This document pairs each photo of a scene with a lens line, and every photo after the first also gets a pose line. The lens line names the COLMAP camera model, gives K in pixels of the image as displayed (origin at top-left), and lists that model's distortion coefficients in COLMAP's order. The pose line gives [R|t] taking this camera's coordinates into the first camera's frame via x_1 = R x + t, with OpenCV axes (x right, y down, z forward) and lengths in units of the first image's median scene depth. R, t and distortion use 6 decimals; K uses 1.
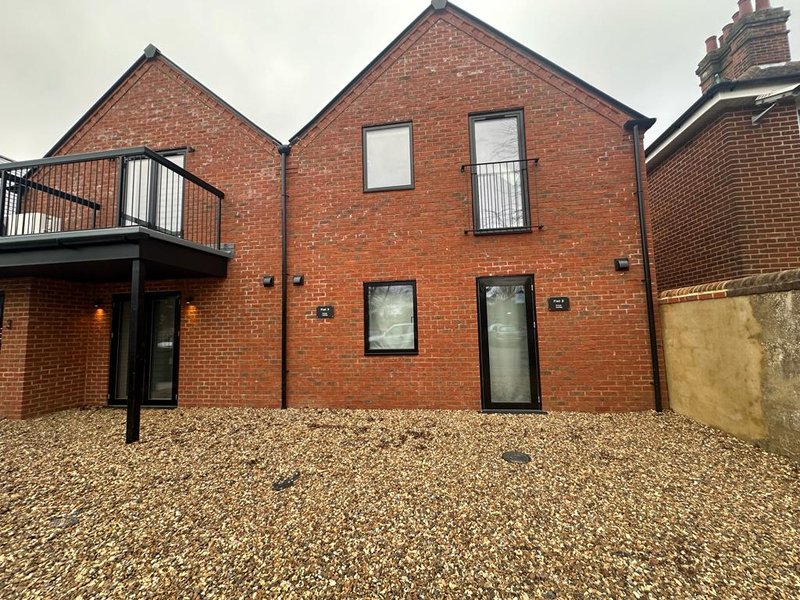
lens RADIAL K [[319.2, 0, 400.5], [0, 319.2, 300.2], [0, 0, 1]] dist [-0.003570, 0.000327]
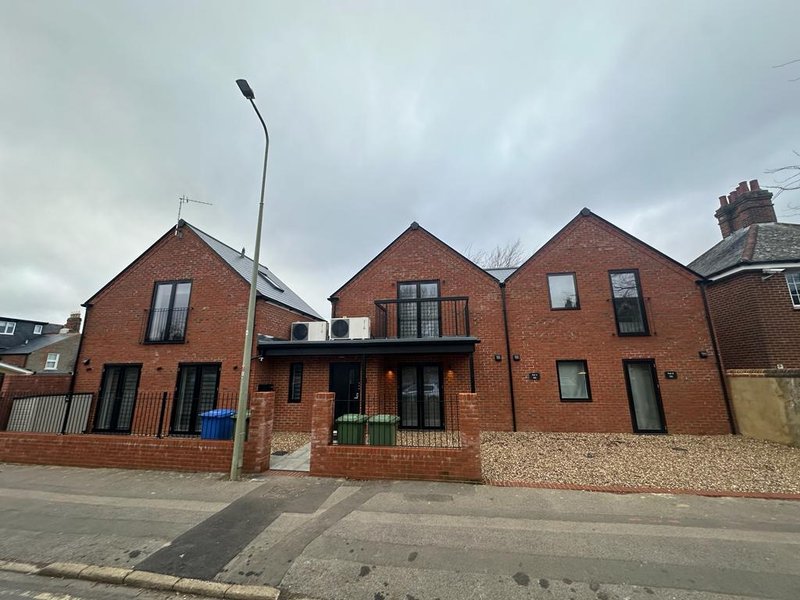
lens RADIAL K [[319.2, 0, 399.3], [0, 319.2, 300.4], [0, 0, 1]] dist [-0.003570, 0.000327]
pose [[0.999706, 0.011497, -0.021345, -0.994844], [-0.014325, 0.990403, -0.137464, -0.132947], [0.019560, 0.137729, 0.990277, -0.885334]]
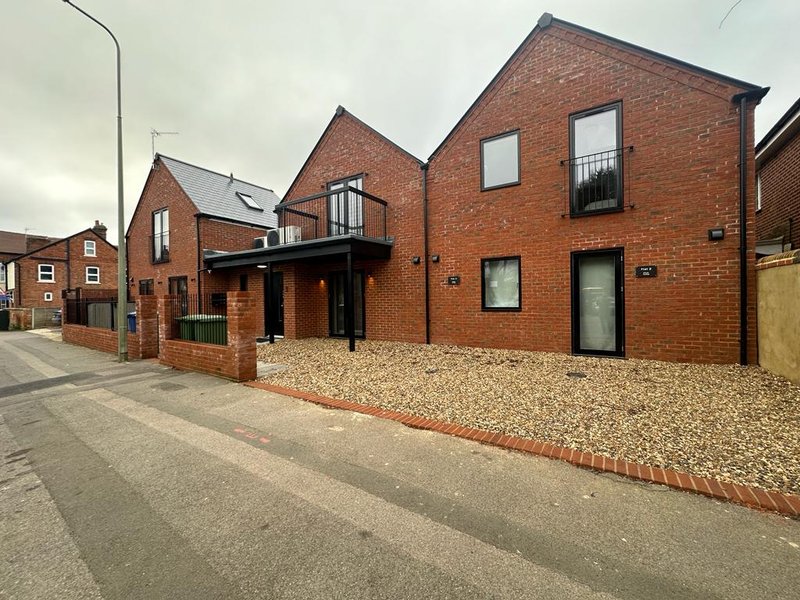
lens RADIAL K [[319.2, 0, 399.8], [0, 319.2, 301.0], [0, 0, 1]] dist [-0.003570, 0.000327]
pose [[0.913937, 0.014401, -0.405600, 0.129546], [0.026959, 0.995009, 0.096074, -0.016488], [0.404959, -0.098740, 0.908988, -0.430205]]
